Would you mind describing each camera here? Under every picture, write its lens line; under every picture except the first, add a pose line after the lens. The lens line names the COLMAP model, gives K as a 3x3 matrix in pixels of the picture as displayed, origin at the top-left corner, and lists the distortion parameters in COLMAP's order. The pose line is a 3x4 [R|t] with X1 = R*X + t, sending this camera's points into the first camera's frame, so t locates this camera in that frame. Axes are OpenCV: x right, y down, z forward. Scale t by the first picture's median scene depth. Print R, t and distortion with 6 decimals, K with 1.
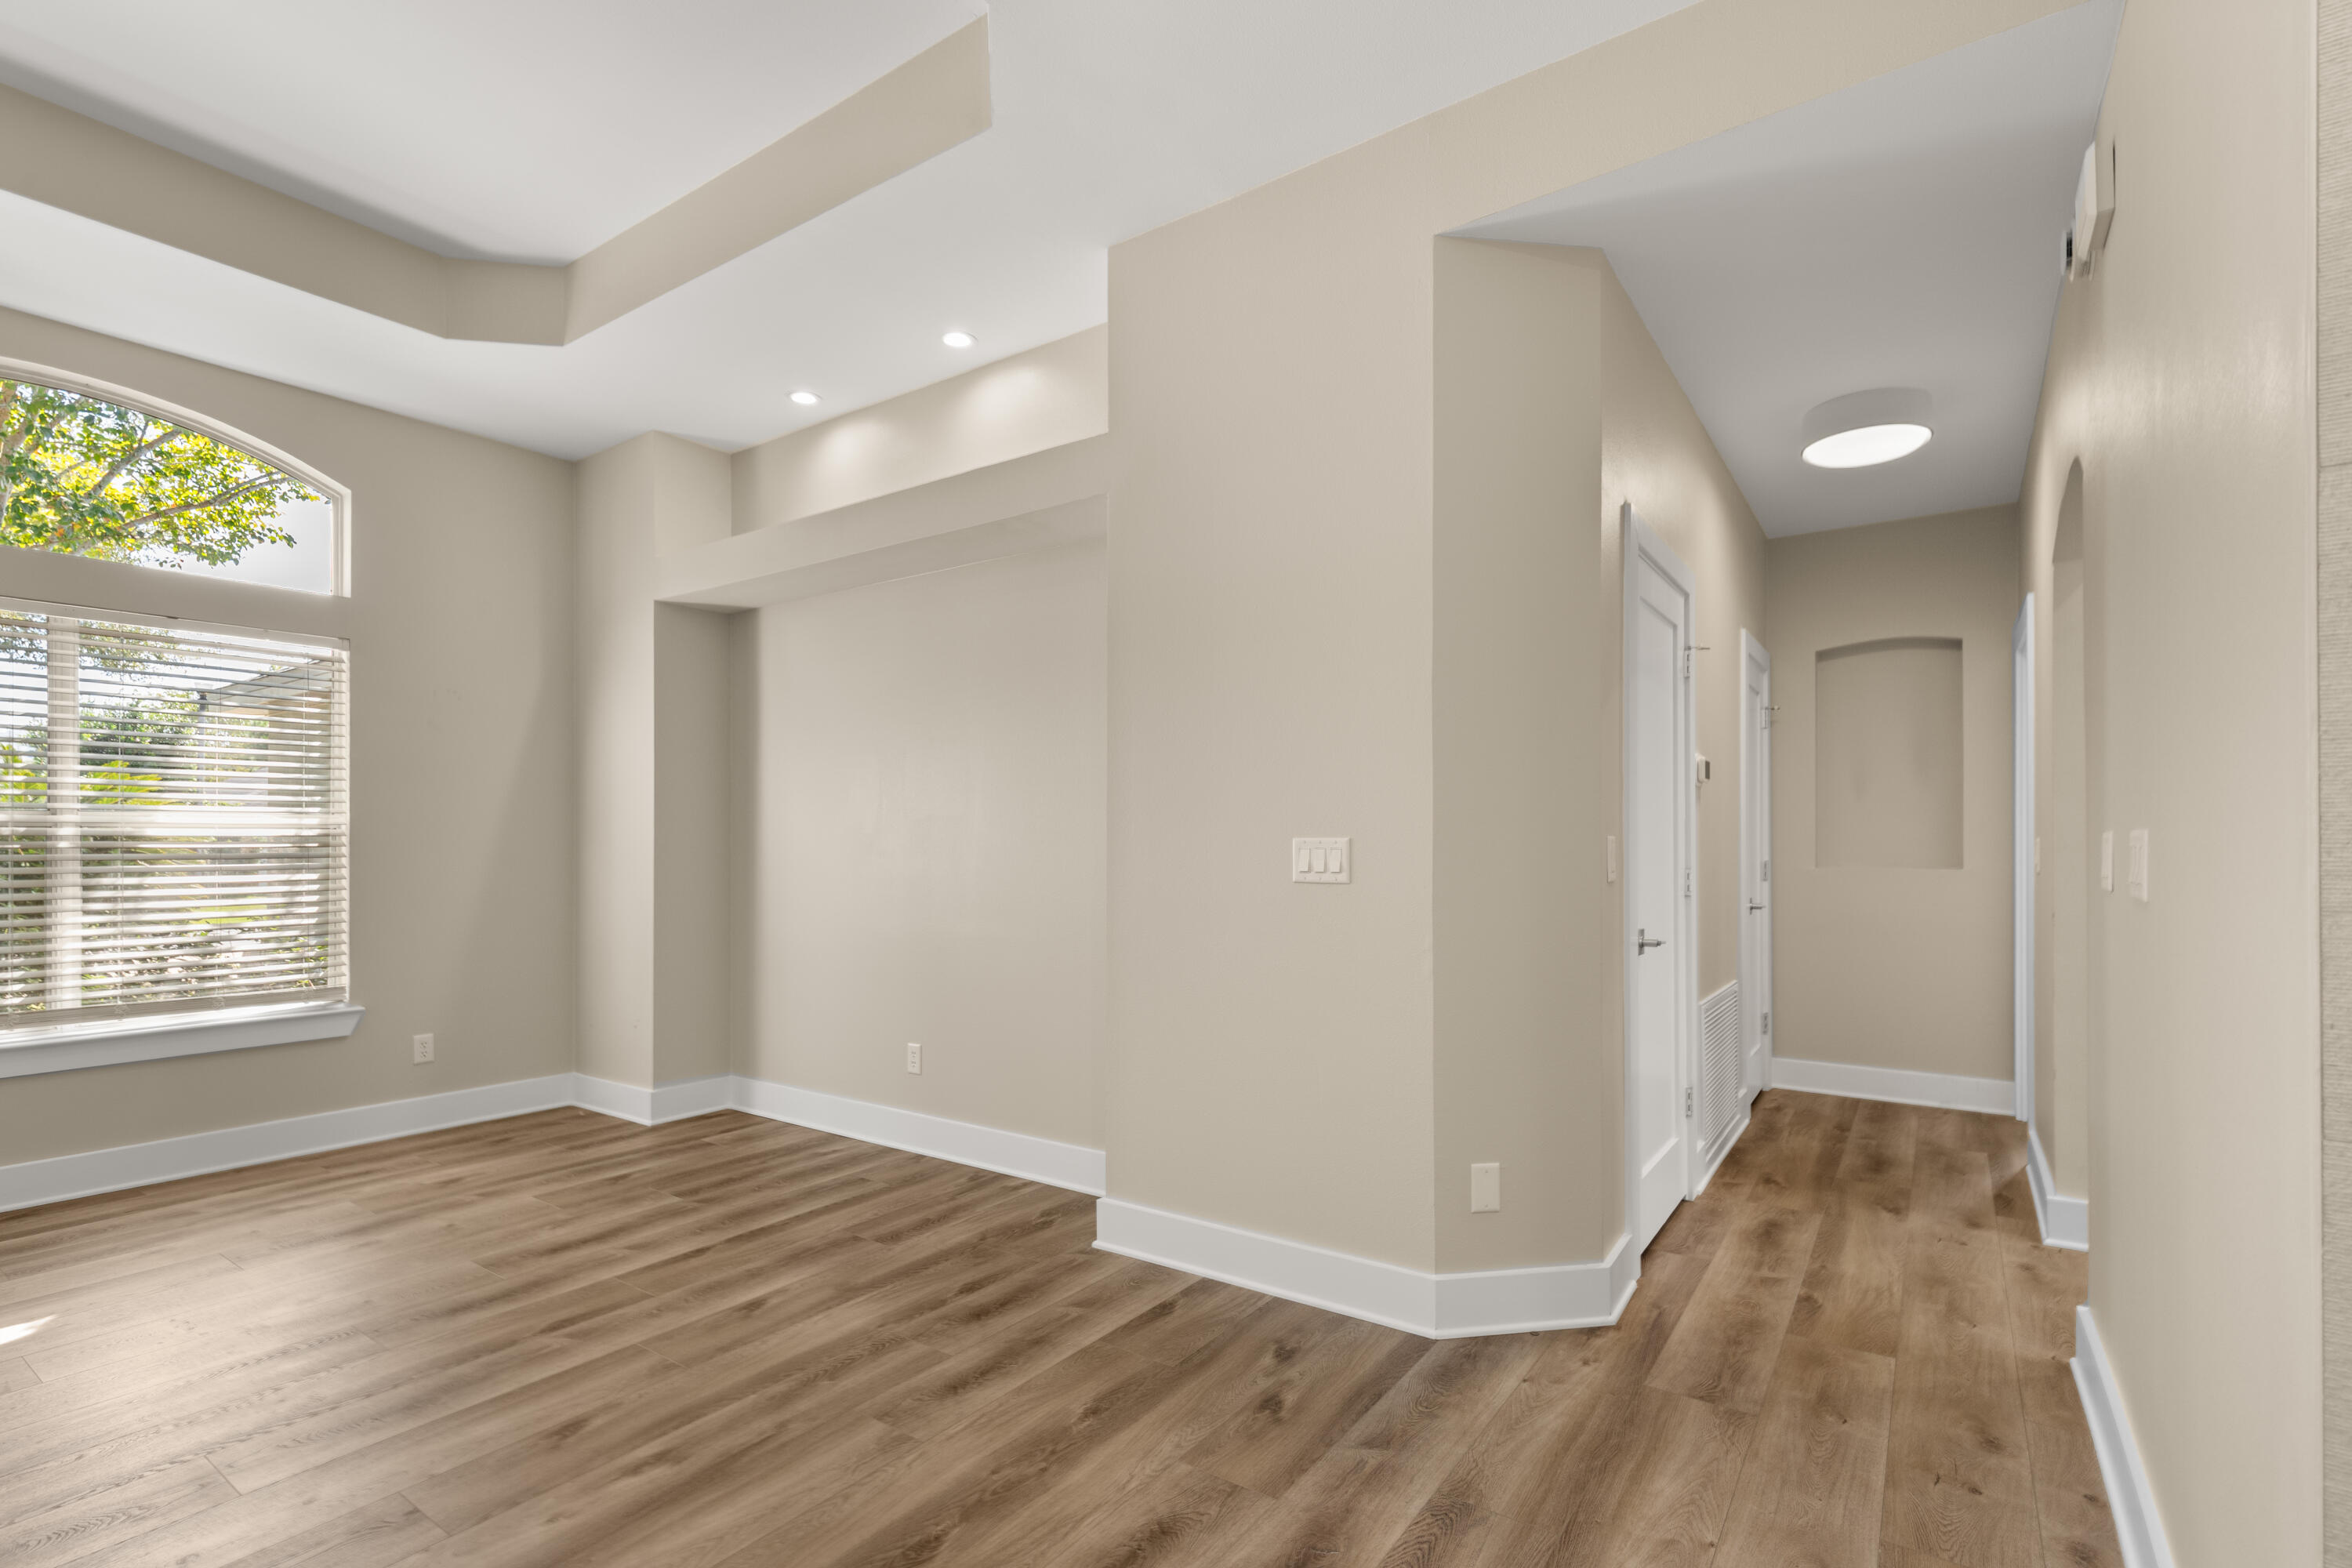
lens RADIAL K [[1084.4, 0, 1175.5], [0, 1084.4, 826.5], [0, 0, 1]] dist [0.007619, -0.000180]
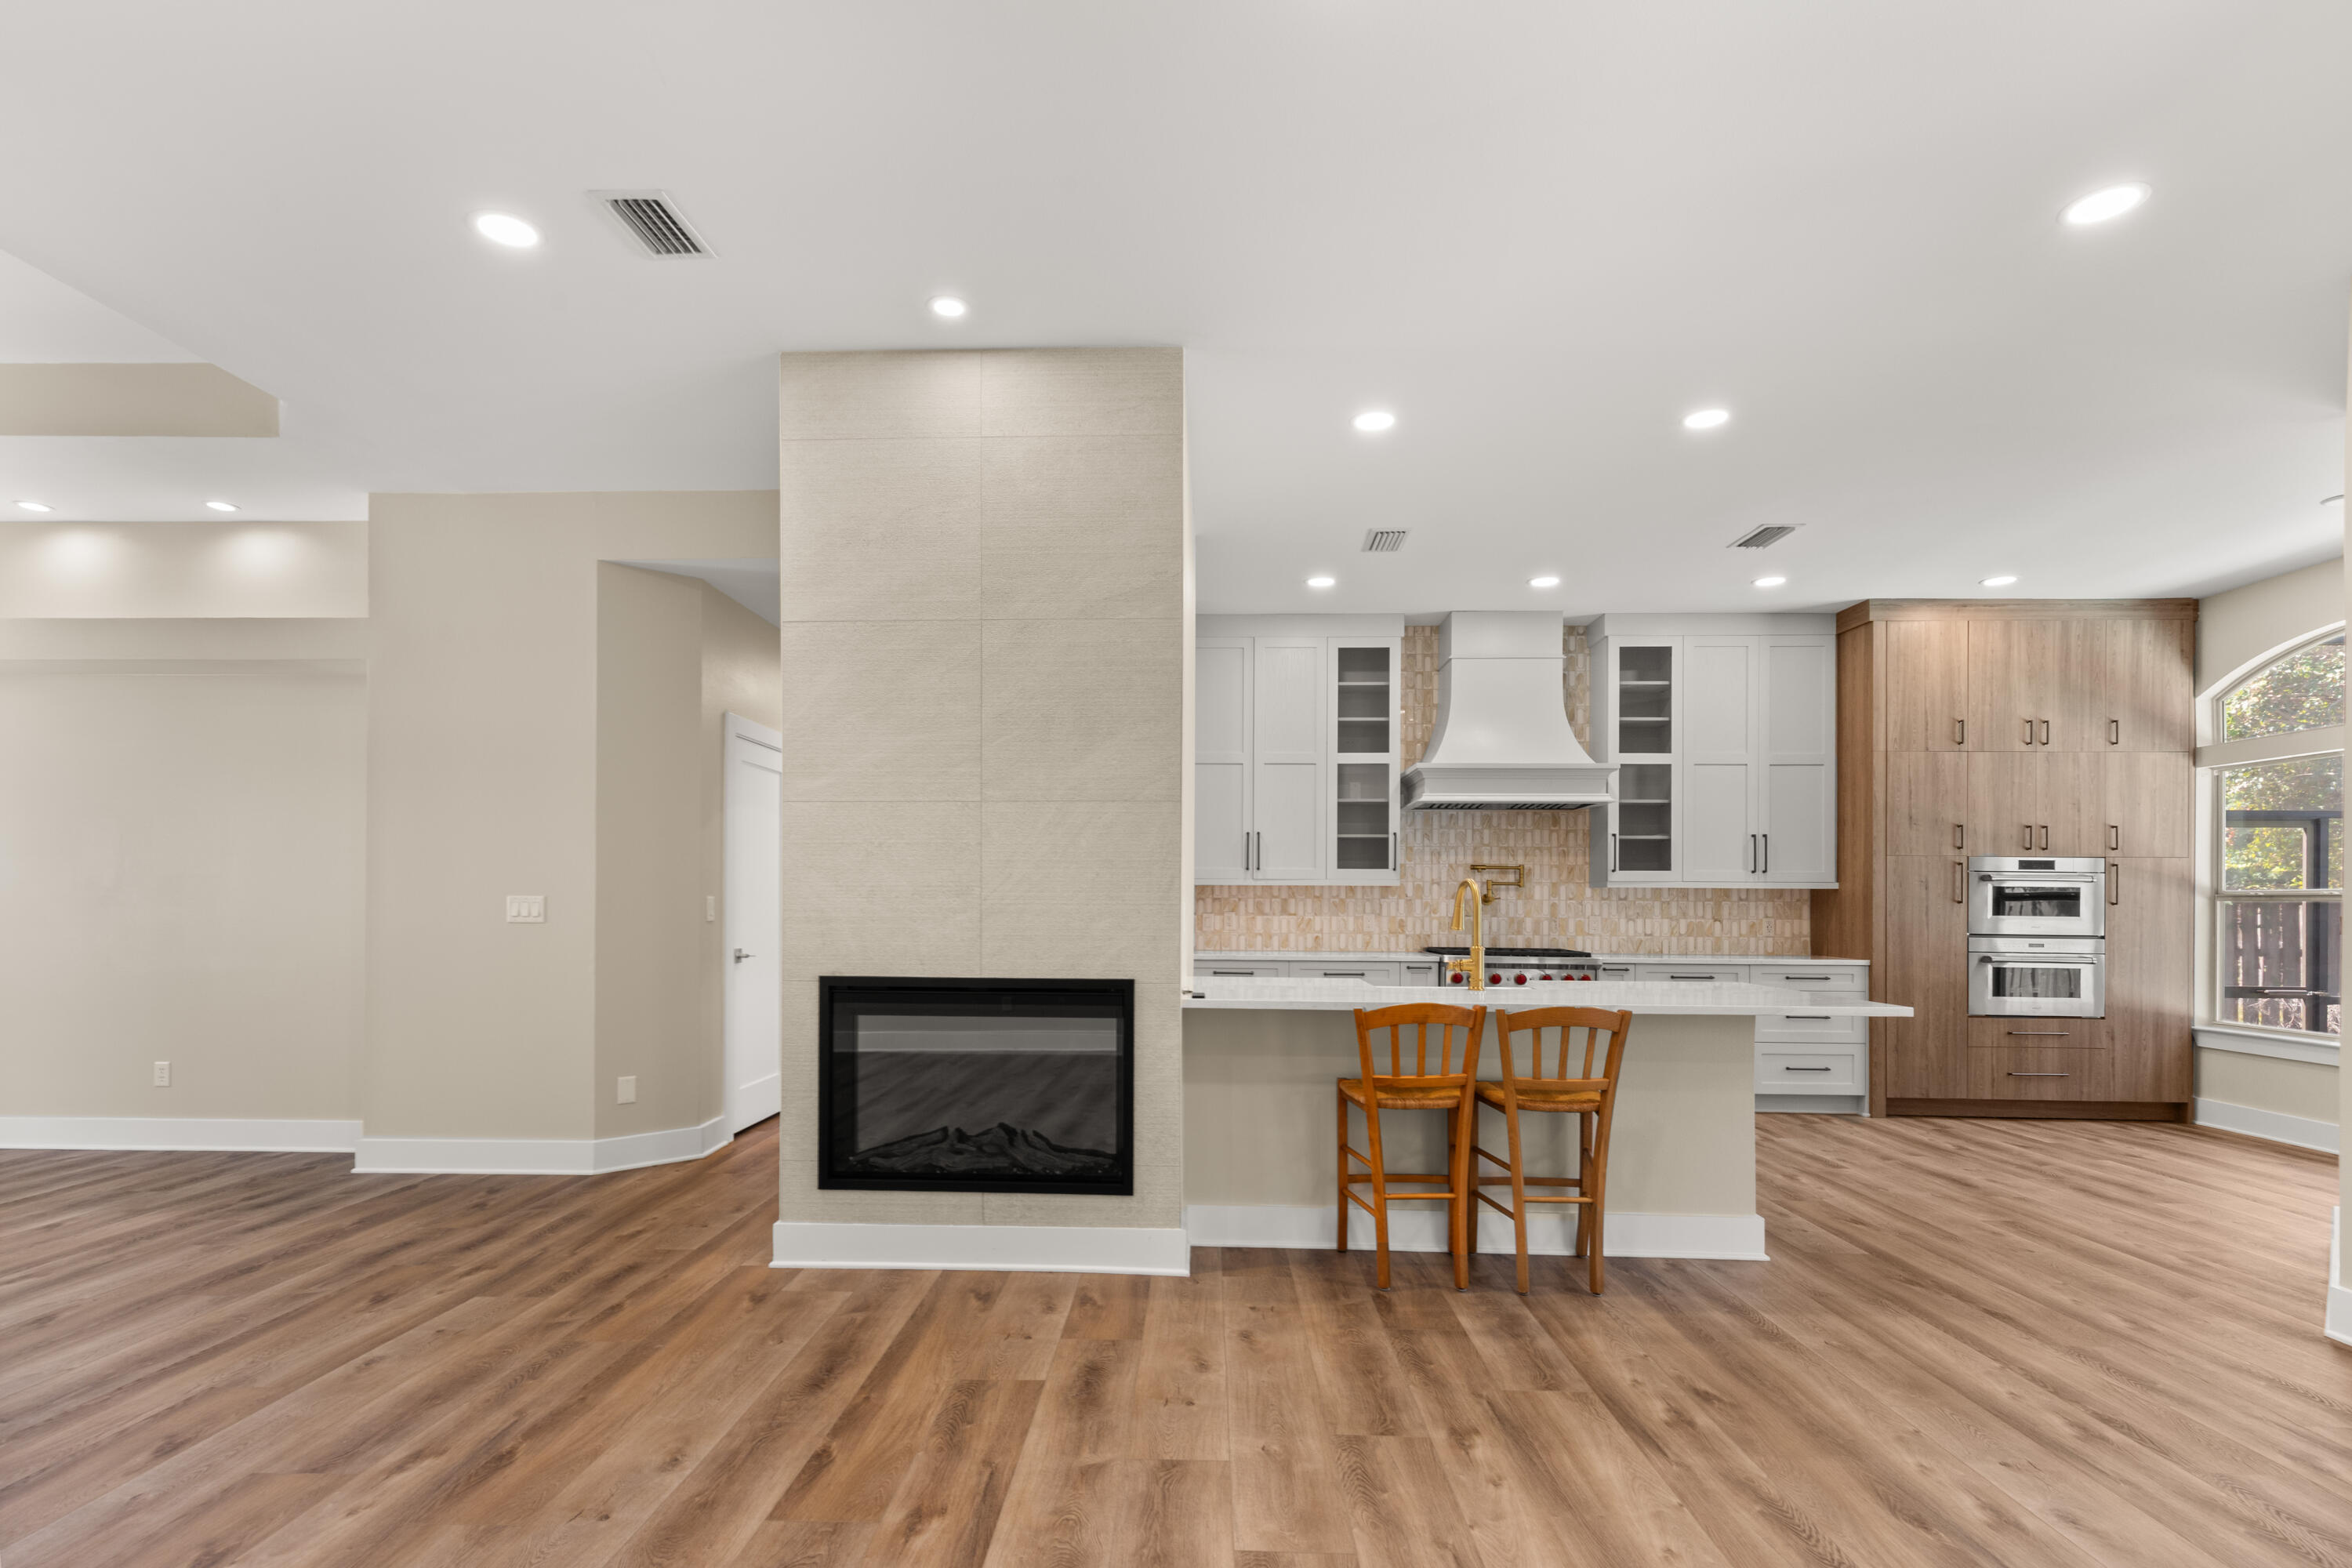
lens RADIAL K [[1106.2, 0, 1150.4], [0, 1106.2, 891.5], [0, 0, 1]] dist [0.012315, -0.005149]
pose [[0.845183, 0.006987, 0.534431, 0.032998], [-0.008907, 0.999960, 0.001012, -0.005996], [-0.534402, -0.005615, 0.845212, -0.935826]]
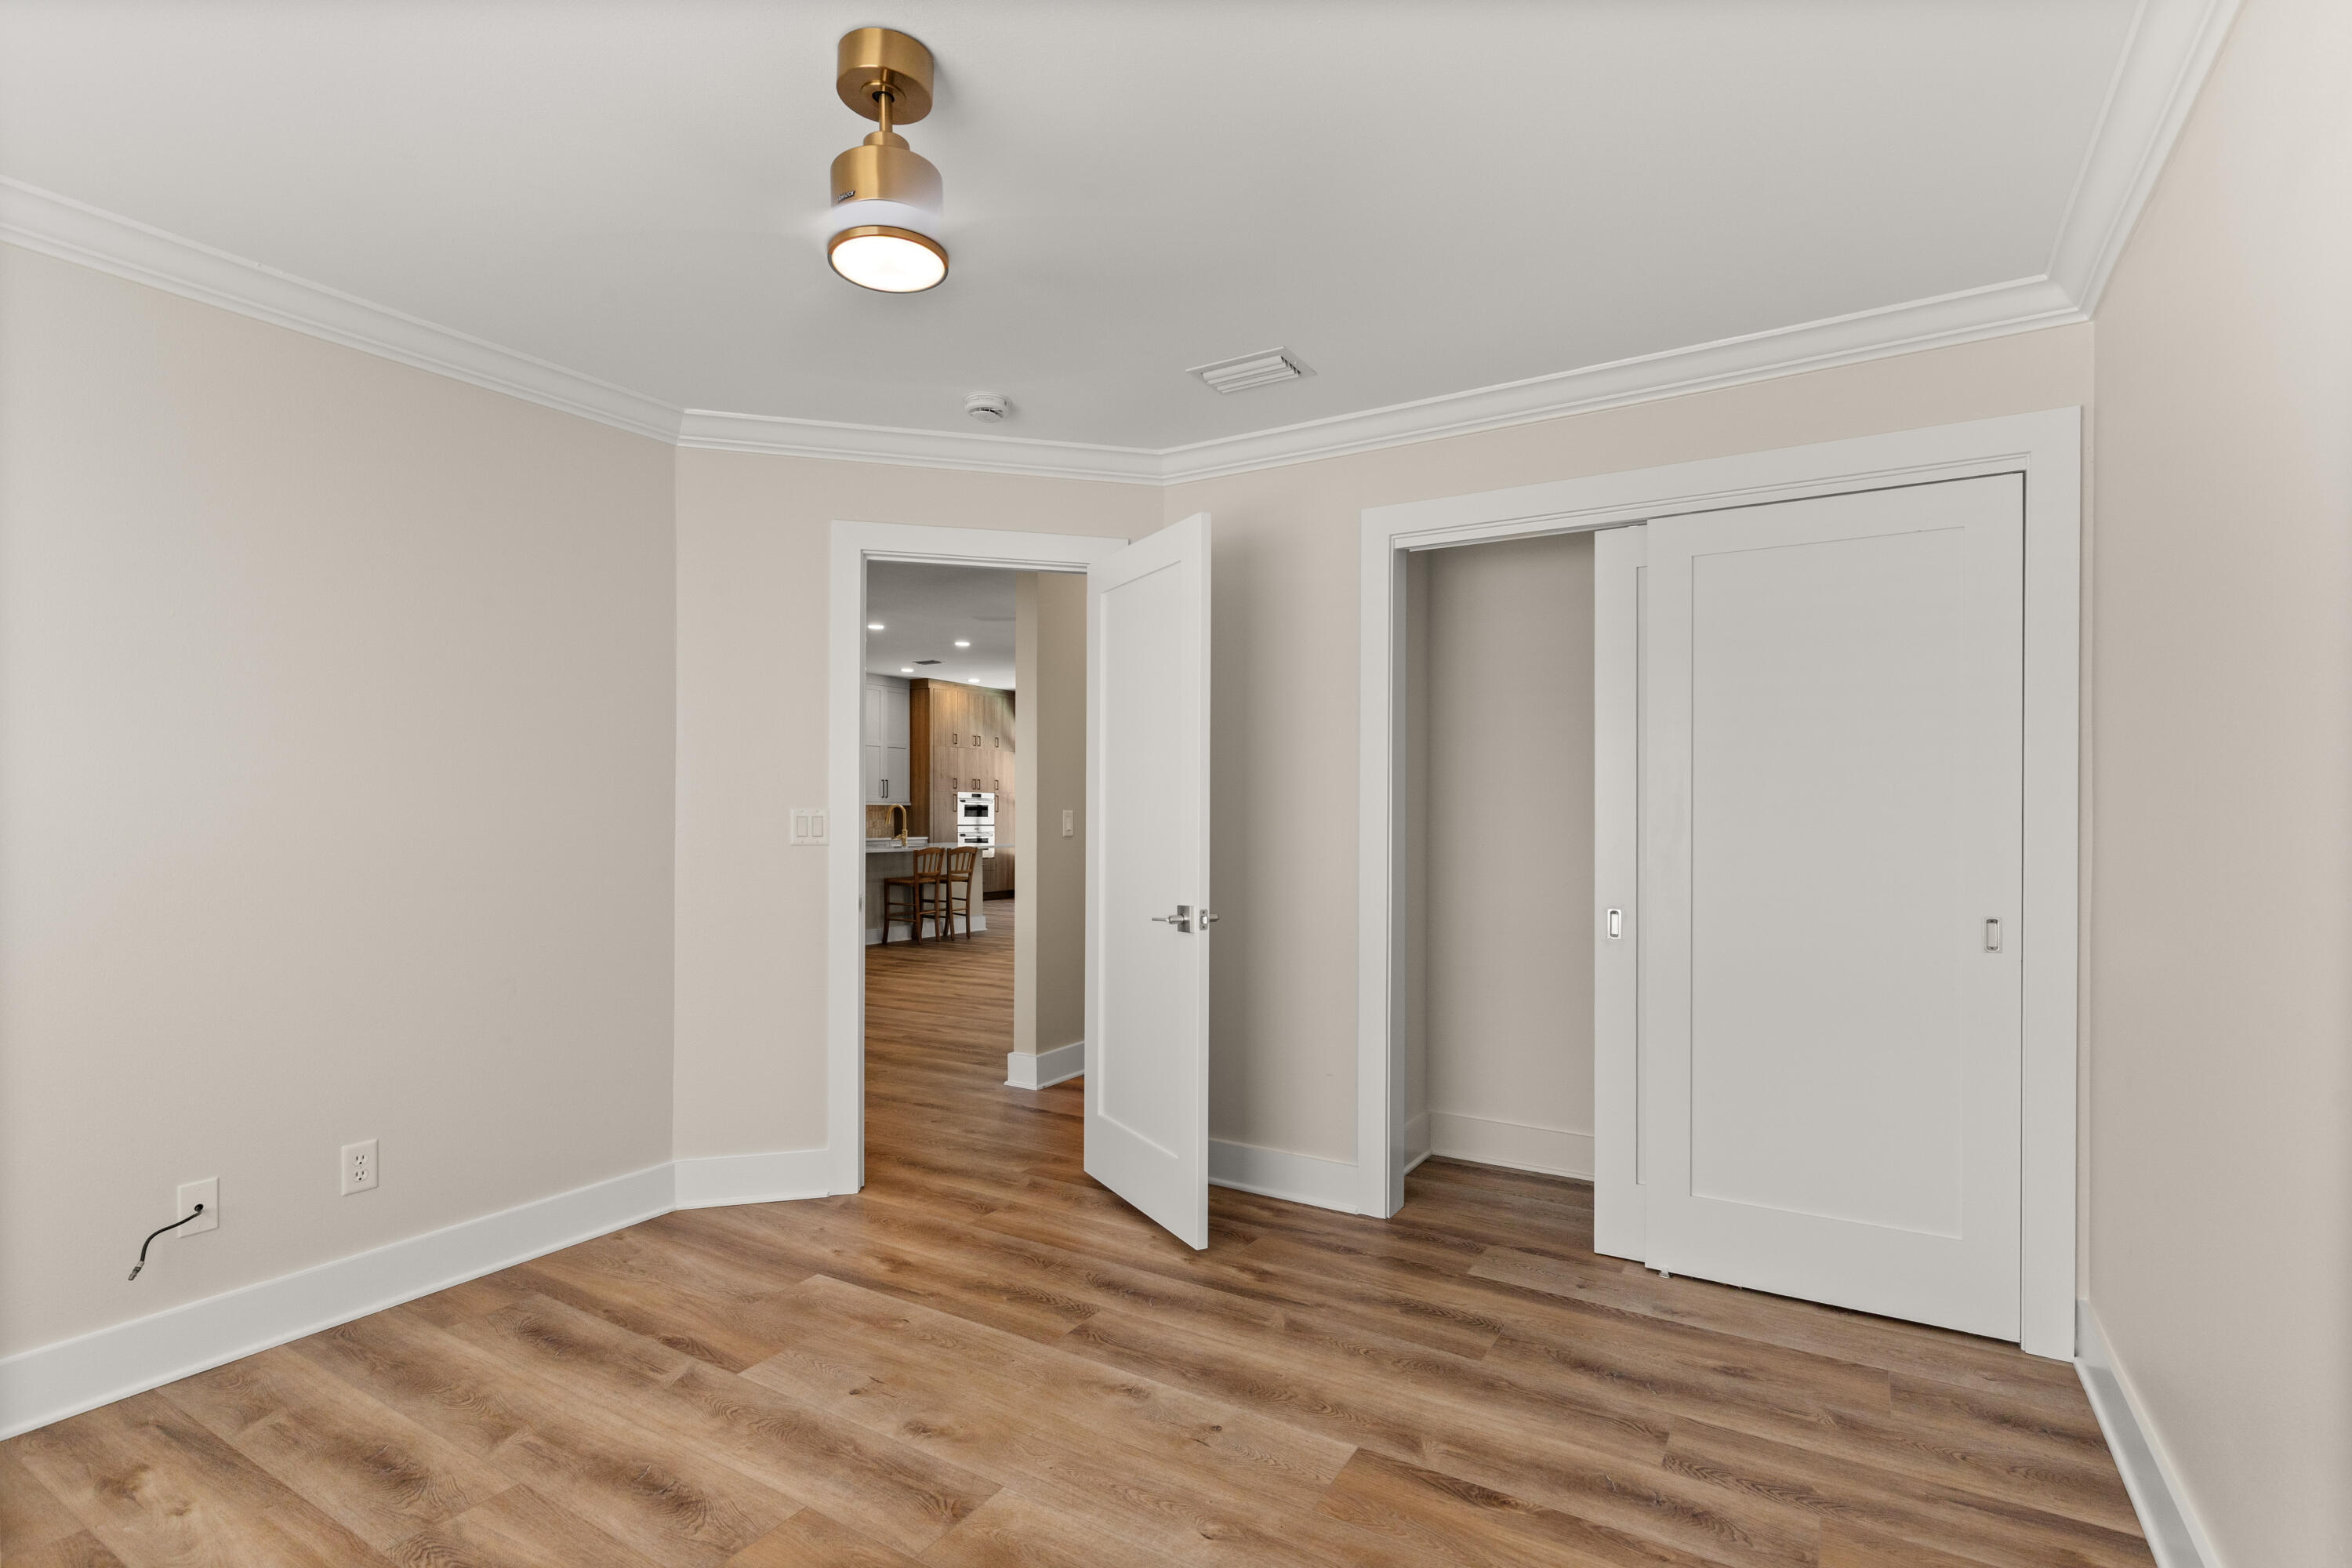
lens RADIAL K [[1140.8, 0, 1176.0], [0, 1140.8, 784.0], [0, 0, 1]] dist [-0.000186, 0.000011]
pose [[-0.055678, 0.021557, 0.998216, -2.723986], [-0.008763, 0.999718, -0.022078, -0.015053], [-0.998410, -0.009976, -0.055473, -0.673439]]
